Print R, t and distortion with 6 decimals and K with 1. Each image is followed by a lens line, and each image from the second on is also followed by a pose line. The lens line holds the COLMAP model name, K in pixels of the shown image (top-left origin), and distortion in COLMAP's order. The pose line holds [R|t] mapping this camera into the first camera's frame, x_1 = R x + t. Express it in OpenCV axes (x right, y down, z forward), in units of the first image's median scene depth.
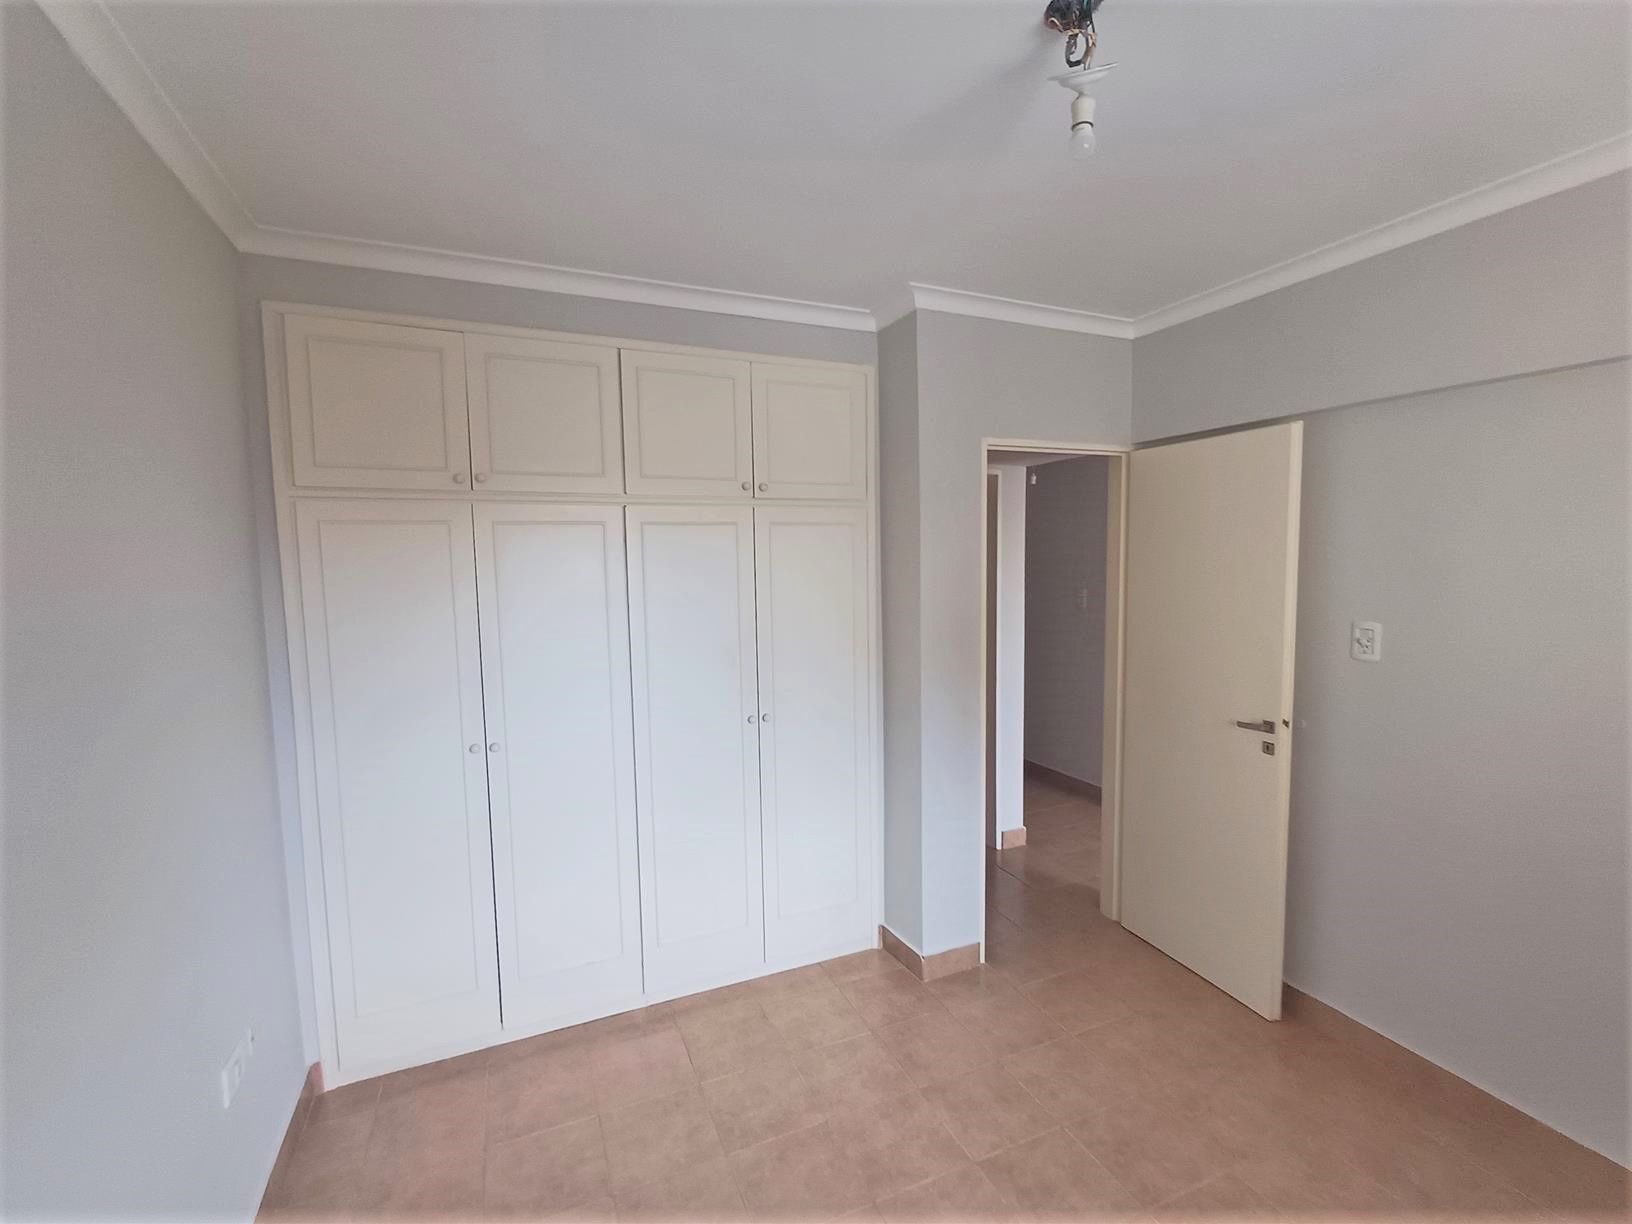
lens RADIAL K [[750.6, 0, 823.2], [0, 750.6, 616.1], [0, 0, 1]] dist [0.007348, 0.001491]
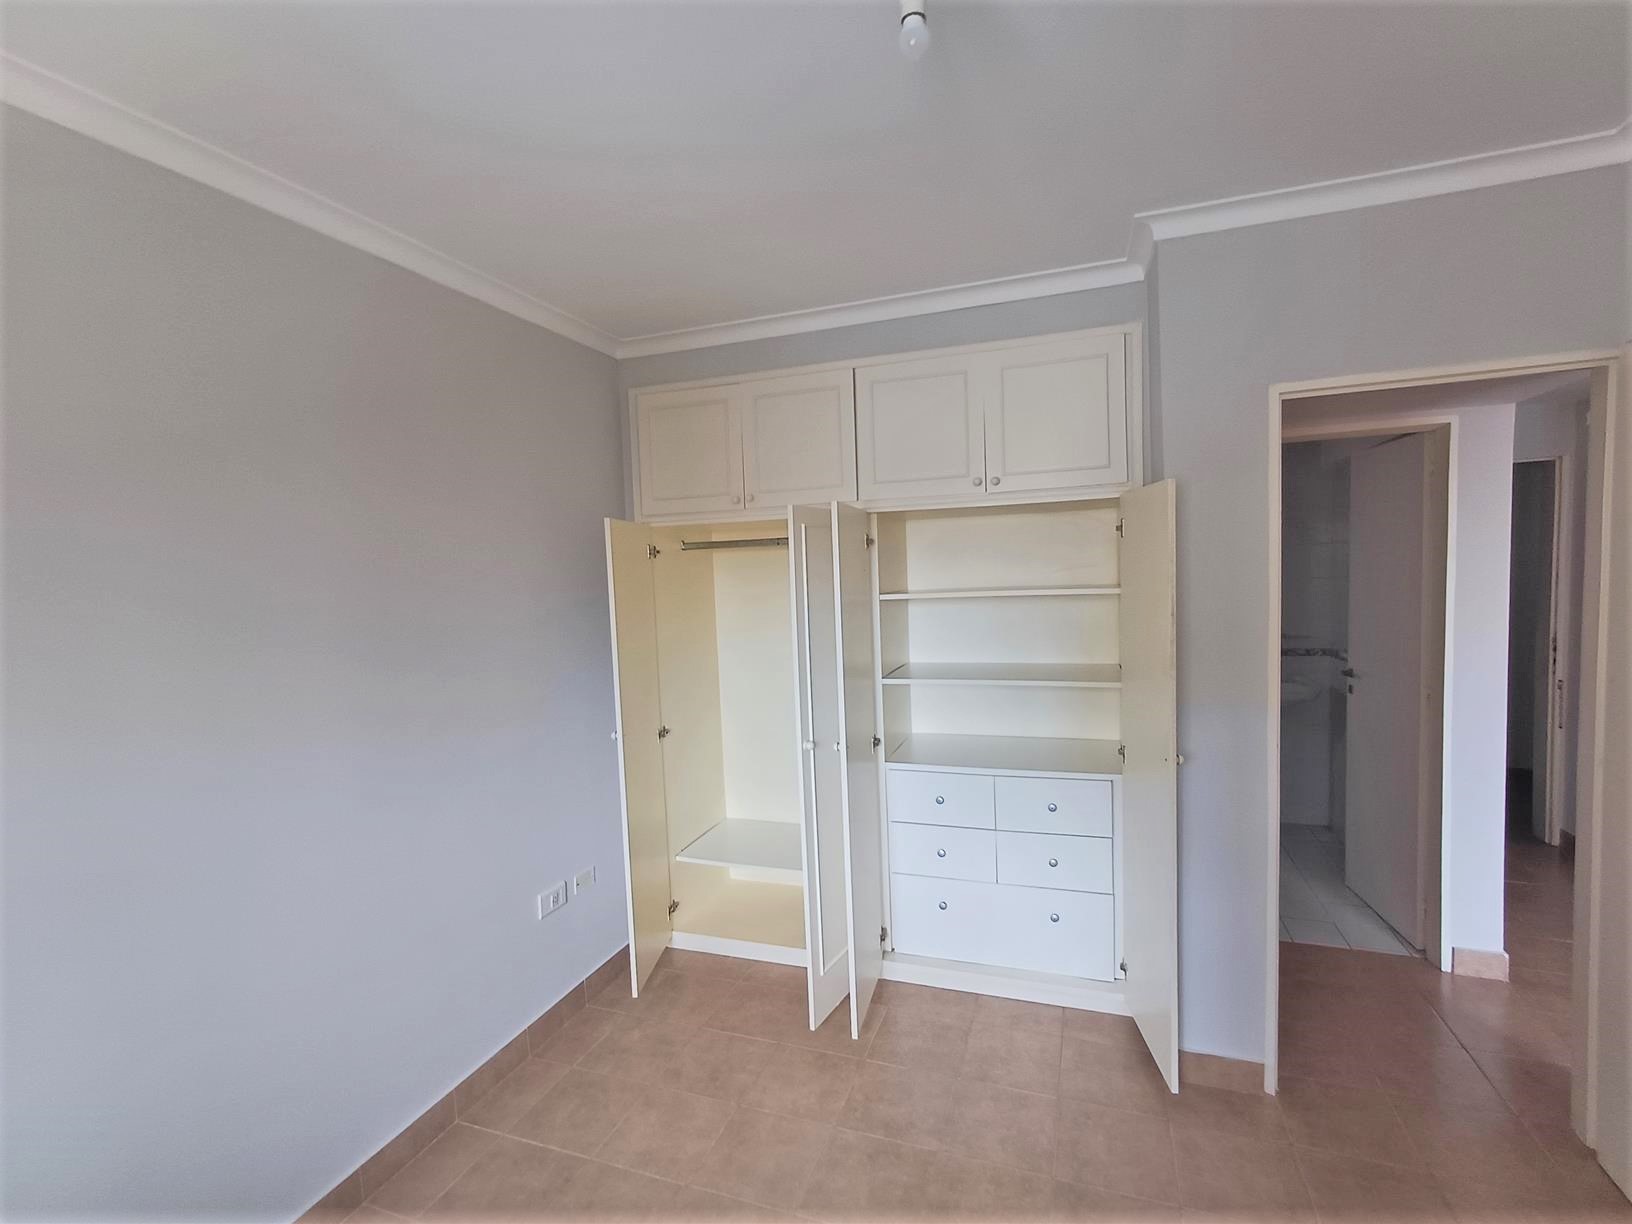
lens RADIAL K [[750.6, 0, 820.6], [0, 750.6, 611.0], [0, 0, 1]] dist [0.007348, 0.001491]
pose [[0.720622, 0.027482, -0.692783, 0.456116], [-0.025120, 0.999593, 0.013524, -0.015633], [0.692873, 0.007657, 0.721019, 0.177247]]
